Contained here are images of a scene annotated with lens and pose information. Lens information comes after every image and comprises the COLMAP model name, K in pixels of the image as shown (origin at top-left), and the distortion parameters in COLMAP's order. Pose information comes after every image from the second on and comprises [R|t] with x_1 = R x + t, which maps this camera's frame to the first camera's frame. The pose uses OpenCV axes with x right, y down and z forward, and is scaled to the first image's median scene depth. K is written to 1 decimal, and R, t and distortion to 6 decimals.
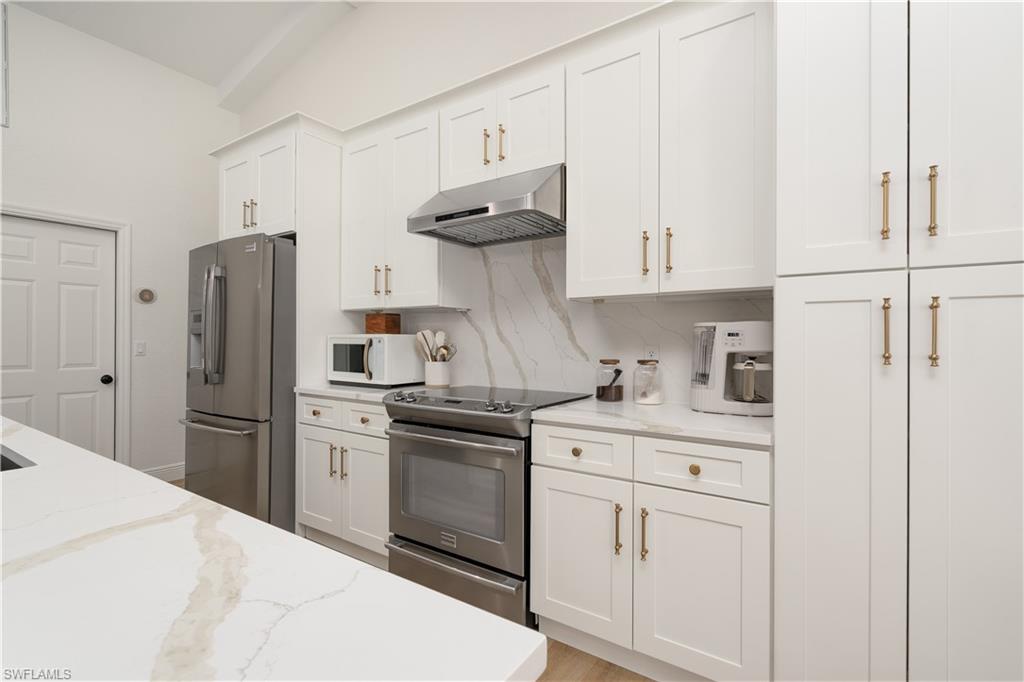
lens RADIAL K [[468.4, 0, 510.9], [0, 468.4, 338.6], [0, 0, 1]] dist [-0.001549, 0.000542]
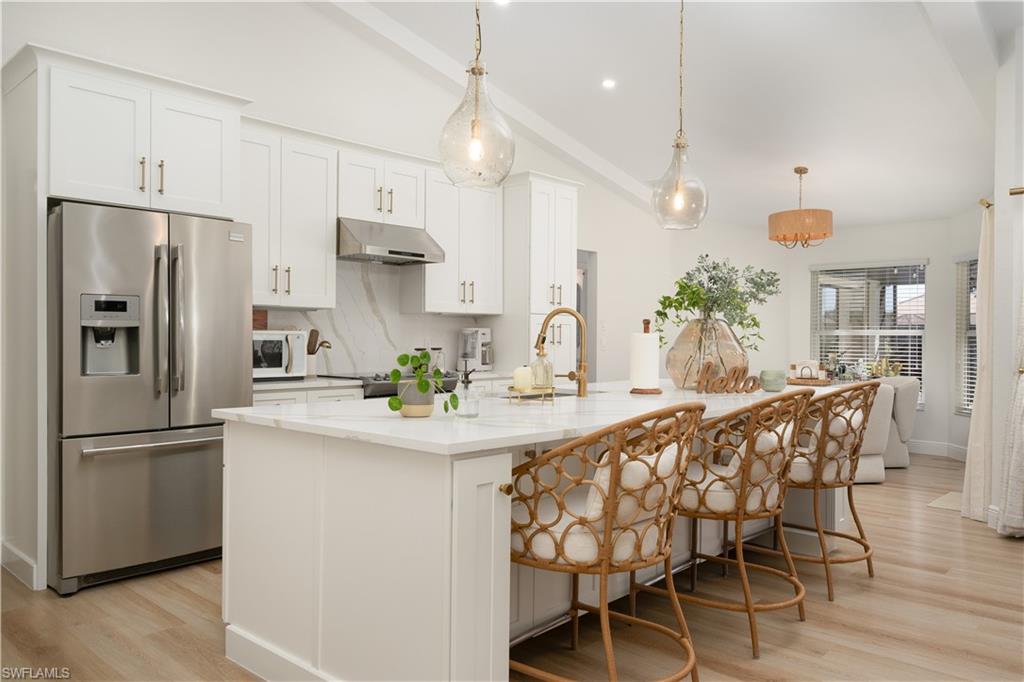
lens RADIAL K [[761.4, 0, 507.6], [0, 761.4, 342.0], [0, 0, 1]] dist [0.009071, 0.000596]
pose [[0.147536, -0.007239, 0.989030, -2.002280], [-0.007757, 0.999934, 0.008476, -0.002379], [-0.989026, -0.008923, 0.147470, 0.248459]]
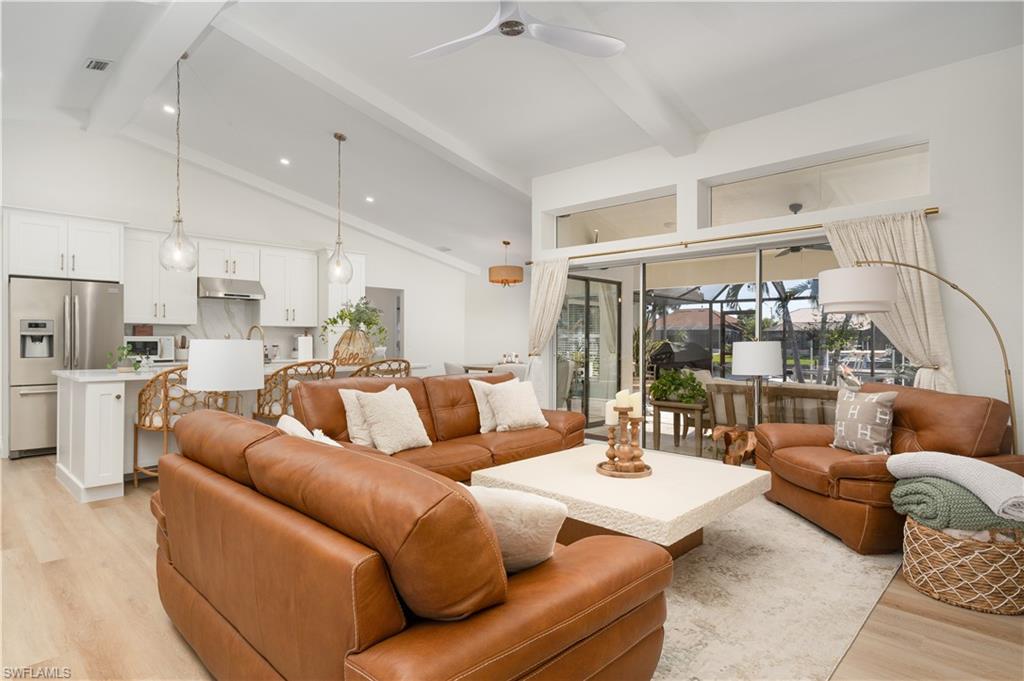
lens RADIAL K [[552.4, 0, 514.9], [0, 552.4, 339.9], [0, 0, 1]] dist [0.001746, 0.000062]
pose [[0.156693, -0.001830, 0.987646, -2.551742], [-0.003846, 0.999990, 0.002463, -0.005845], [-0.987640, -0.004184, 0.156684, -0.970602]]
